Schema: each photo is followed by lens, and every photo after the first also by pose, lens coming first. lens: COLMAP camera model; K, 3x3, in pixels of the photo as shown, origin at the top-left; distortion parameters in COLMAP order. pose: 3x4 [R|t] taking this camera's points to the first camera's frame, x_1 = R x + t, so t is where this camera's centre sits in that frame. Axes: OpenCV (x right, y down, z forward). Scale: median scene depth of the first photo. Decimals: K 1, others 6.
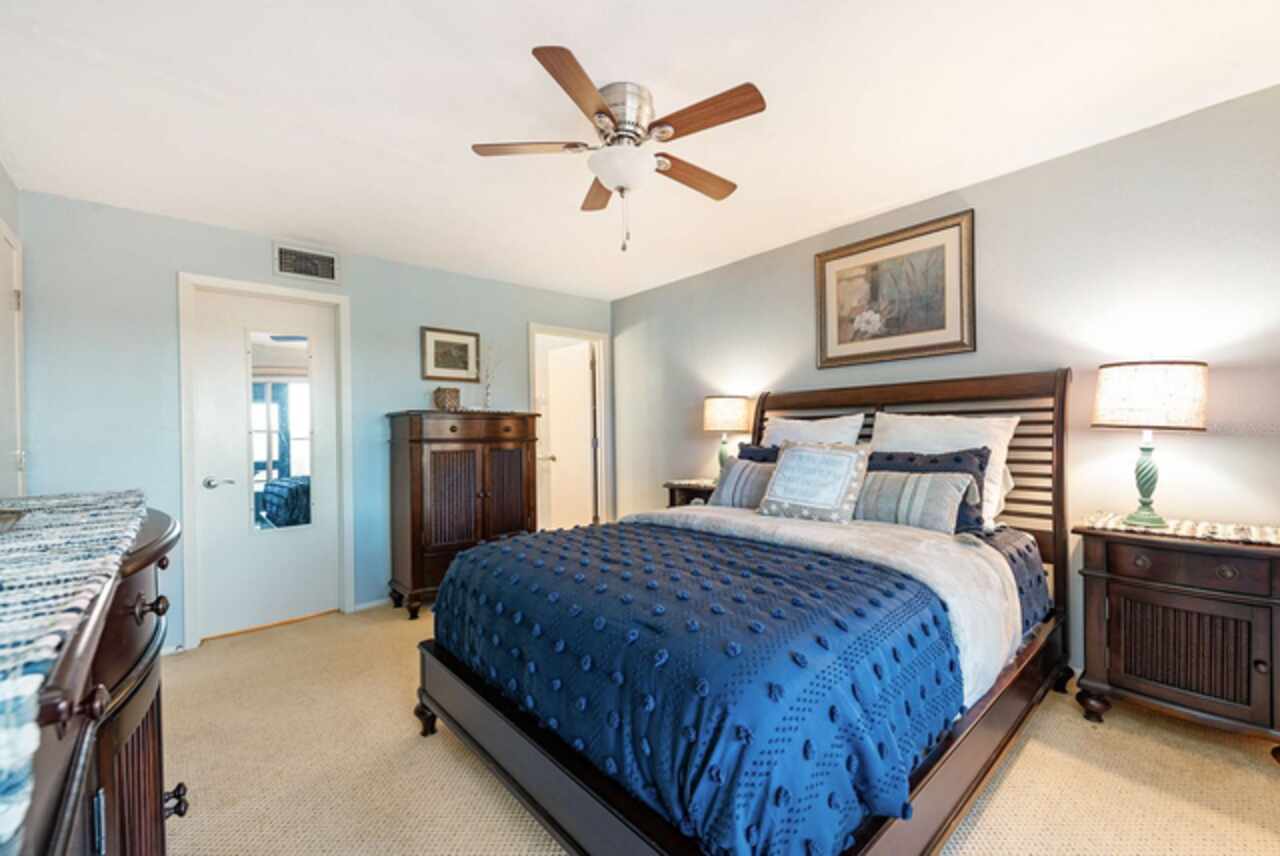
lens RADIAL K [[524.4, 0, 640.0], [0, 524.4, 428.0], [0, 0, 1]] dist [0.119528, 0.000027]
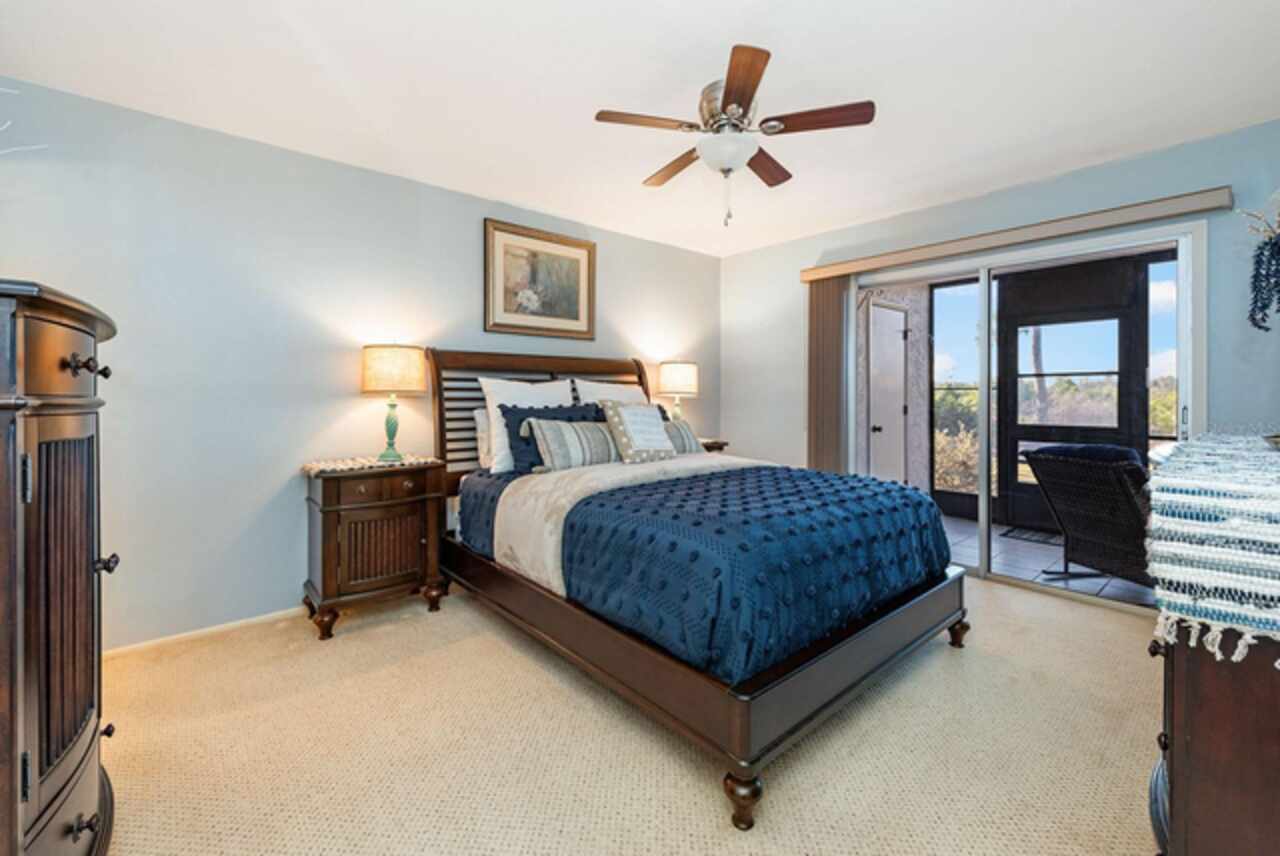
lens RADIAL K [[531.8, 0, 640.0], [0, 531.8, 428.0], [0, 0, 1]] dist [0.000256, 0.000044]
pose [[0.014445, -0.065464, 0.997750, -0.734516], [-0.010762, 0.997787, 0.065622, 0.002616], [-0.999838, -0.011685, 0.013709, 0.736933]]
